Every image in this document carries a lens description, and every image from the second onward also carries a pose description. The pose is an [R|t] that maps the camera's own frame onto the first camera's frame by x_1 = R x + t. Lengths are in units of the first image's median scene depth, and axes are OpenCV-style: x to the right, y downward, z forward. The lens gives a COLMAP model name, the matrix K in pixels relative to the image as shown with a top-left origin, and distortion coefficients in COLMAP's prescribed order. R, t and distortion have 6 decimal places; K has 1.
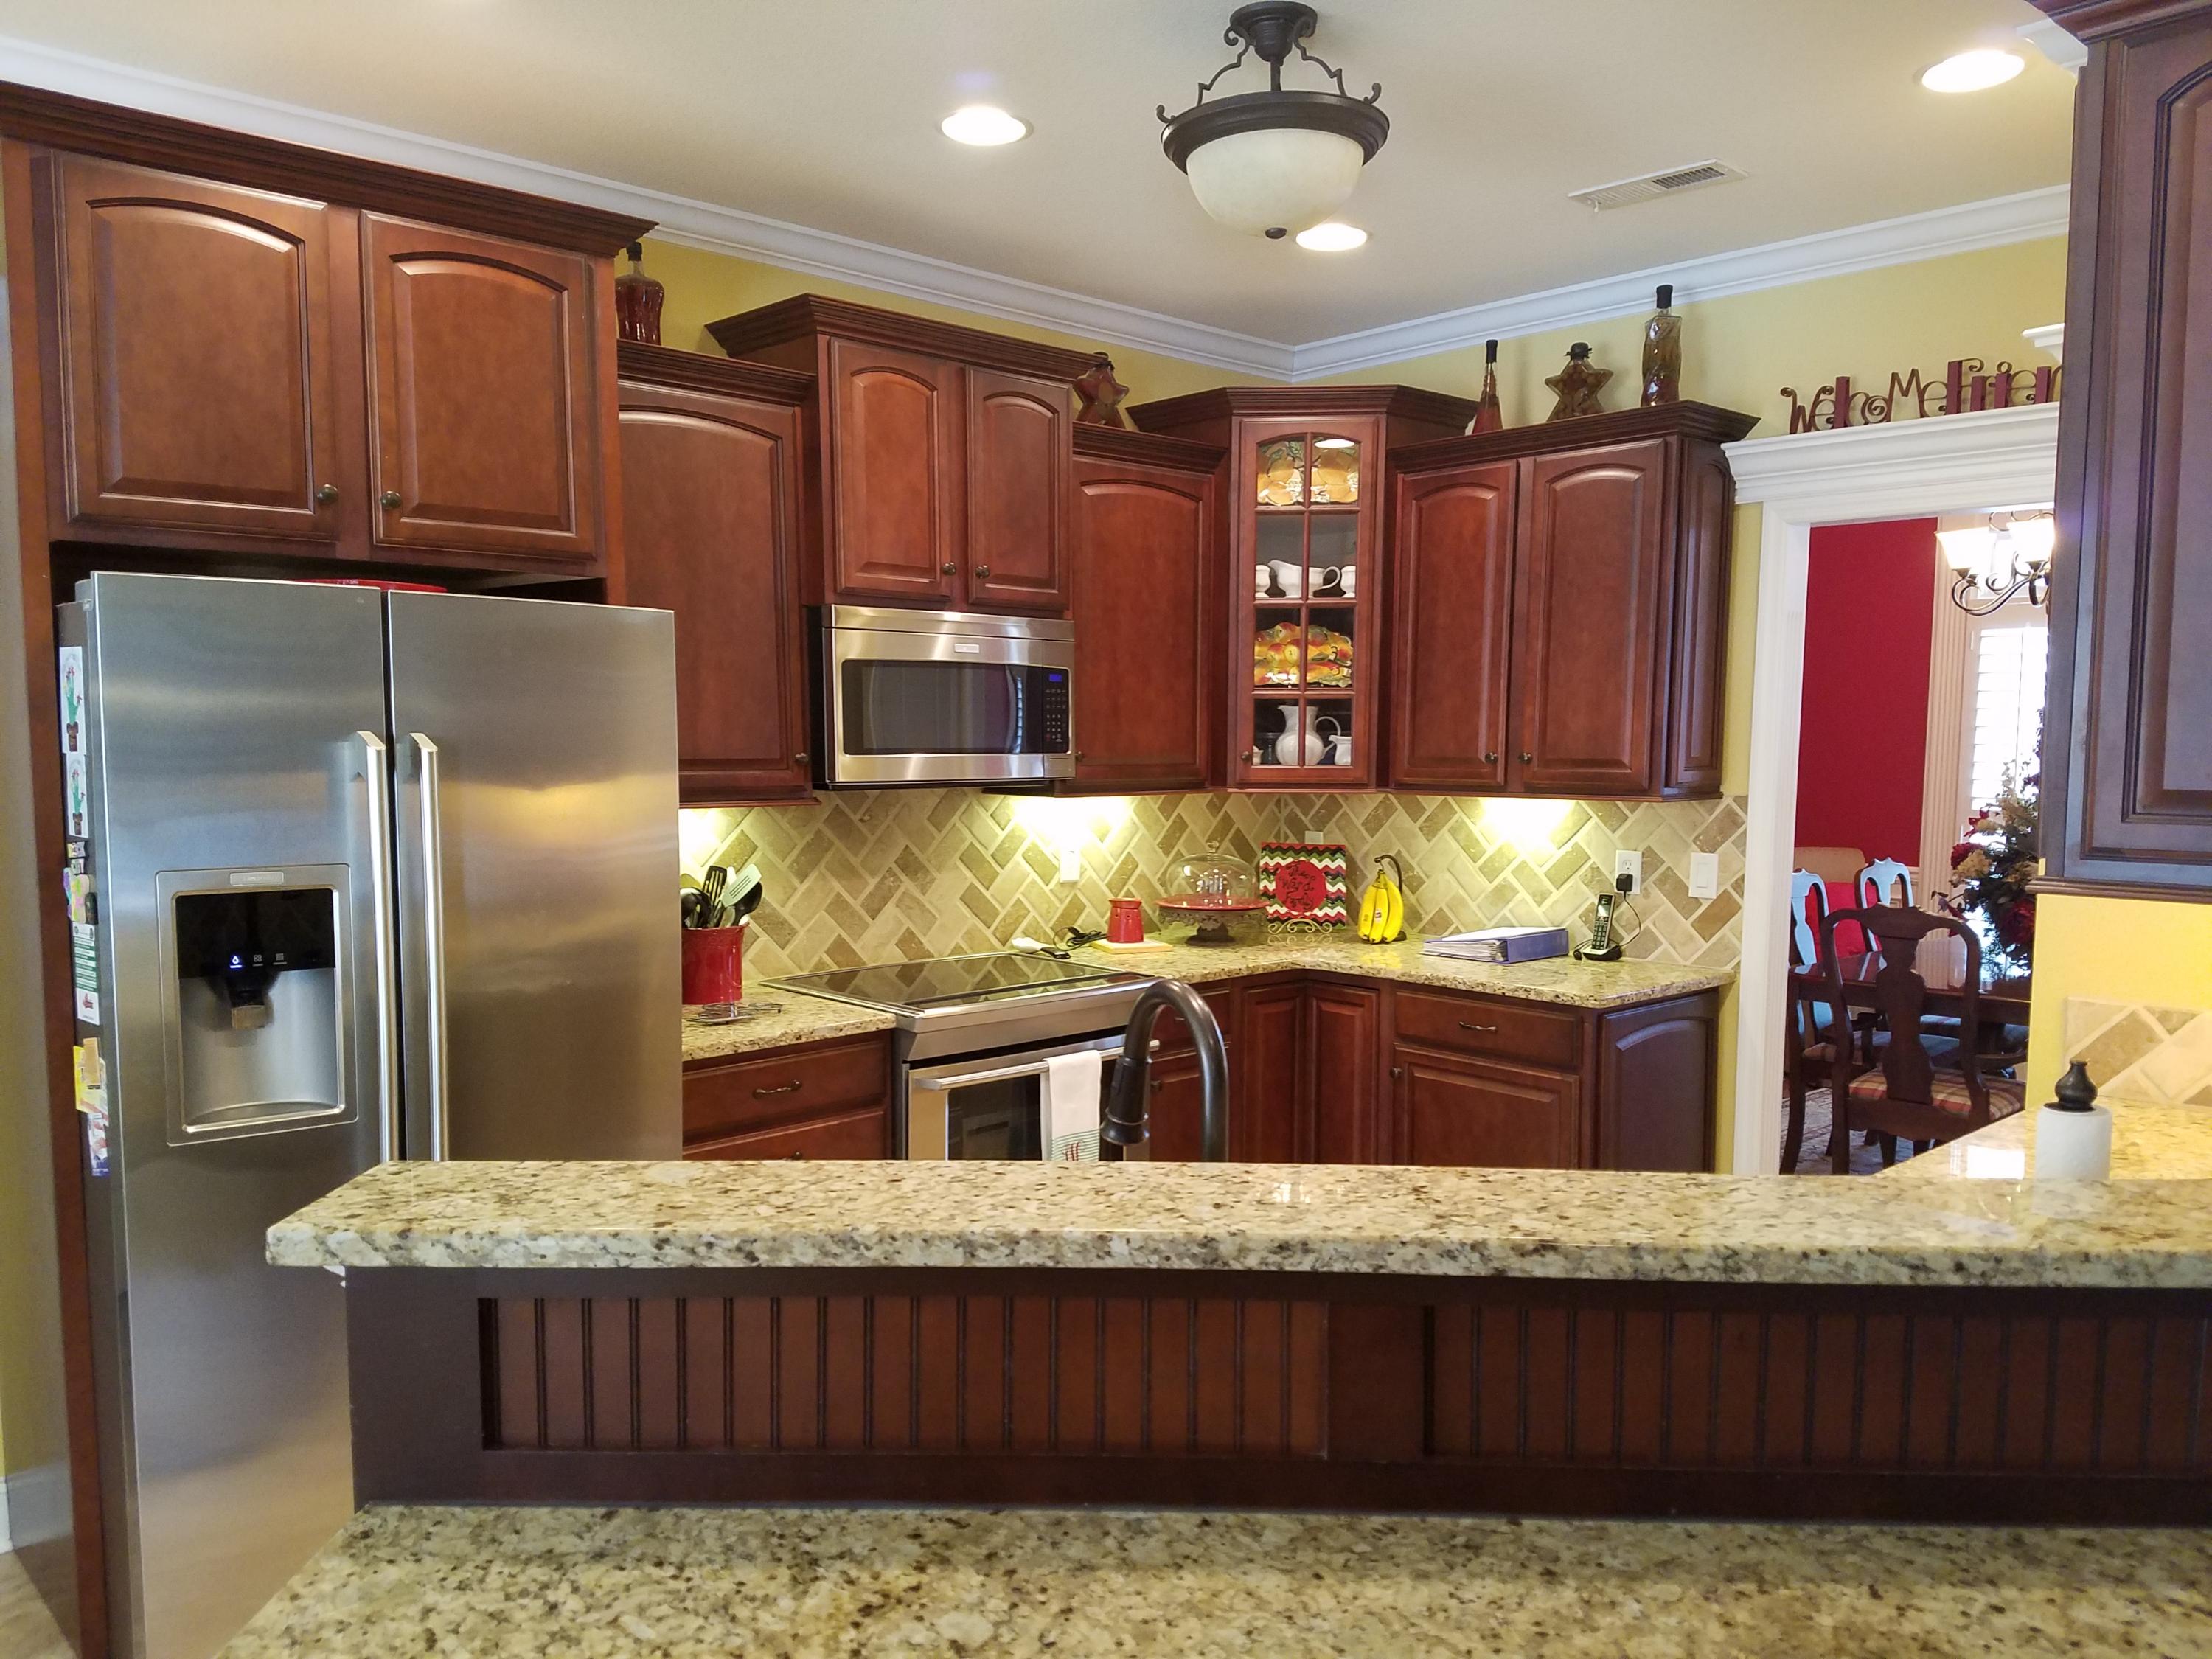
lens RADIAL K [[1680.4, 0, 1109.9], [0, 1680.4, 847.1], [0, 0, 1]] dist [0.108462, -0.104394]
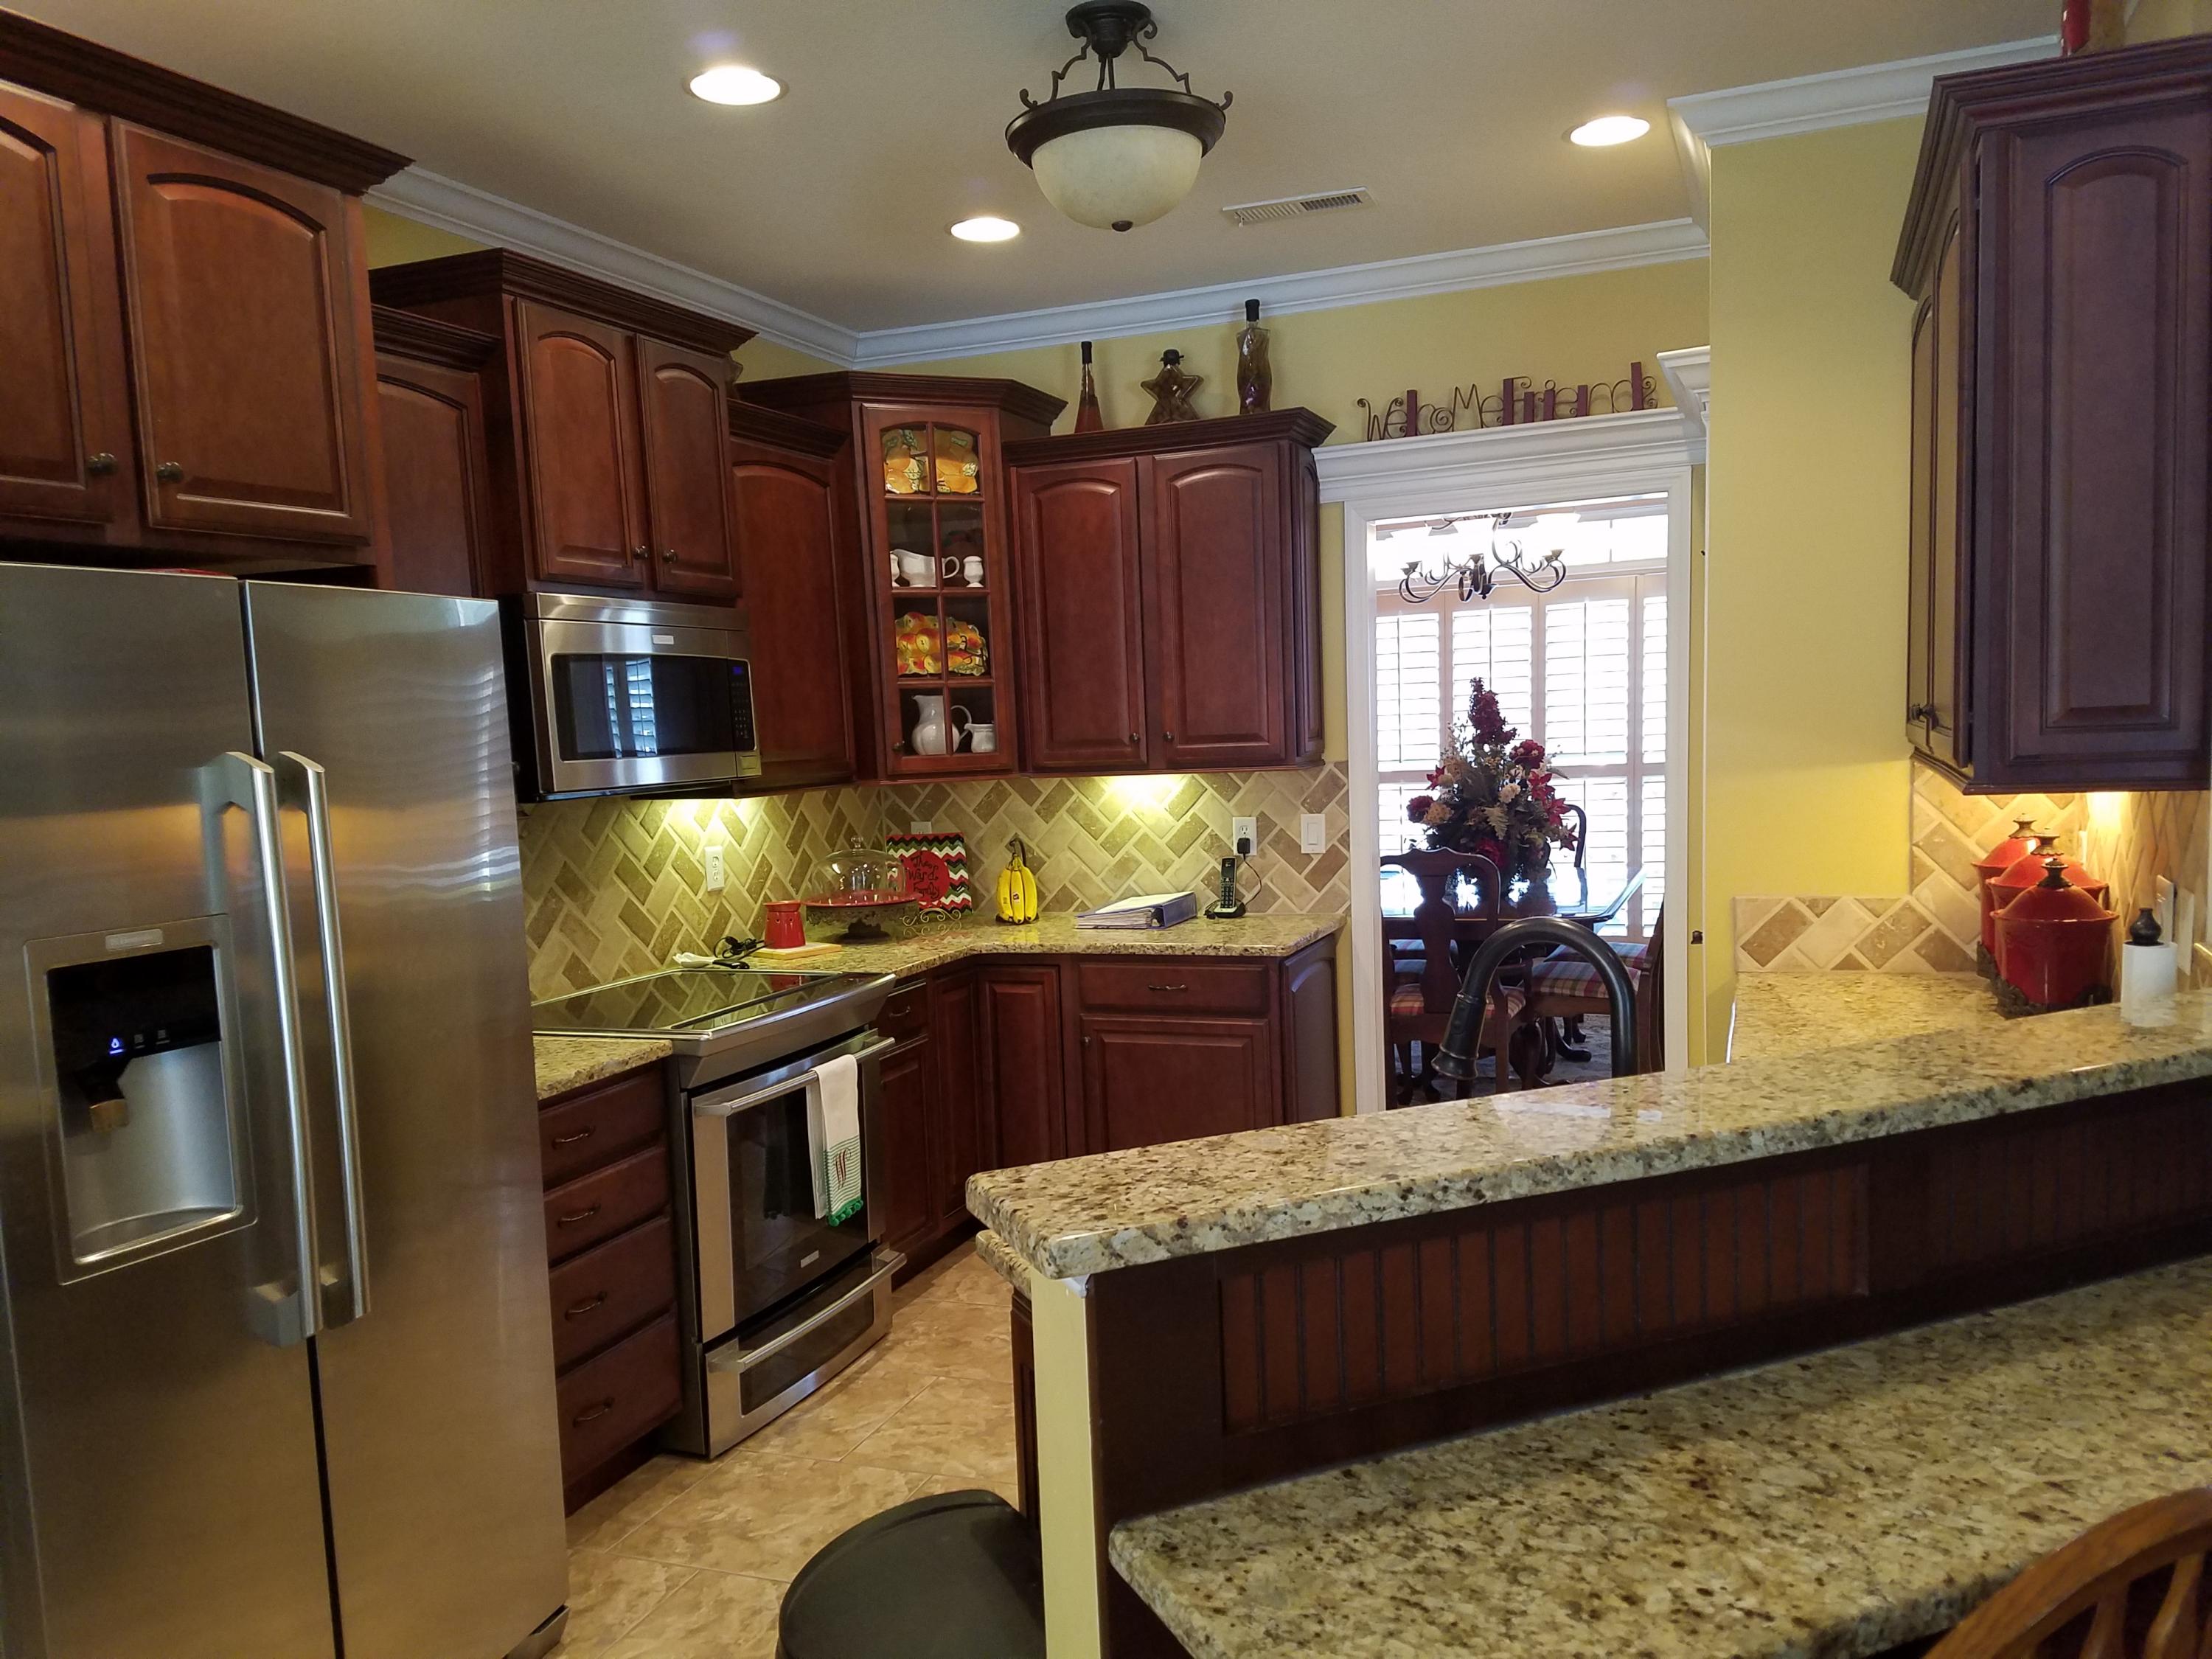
lens RADIAL K [[1680.4, 0, 1139.8], [0, 1680.4, 878.2], [0, 0, 1]] dist [0.108462, -0.104394]
pose [[0.899121, -0.082190, 0.429915, -0.255509], [0.074581, 0.996616, 0.034553, -0.001202], [-0.431300, 0.000996, 0.902208, 0.047801]]
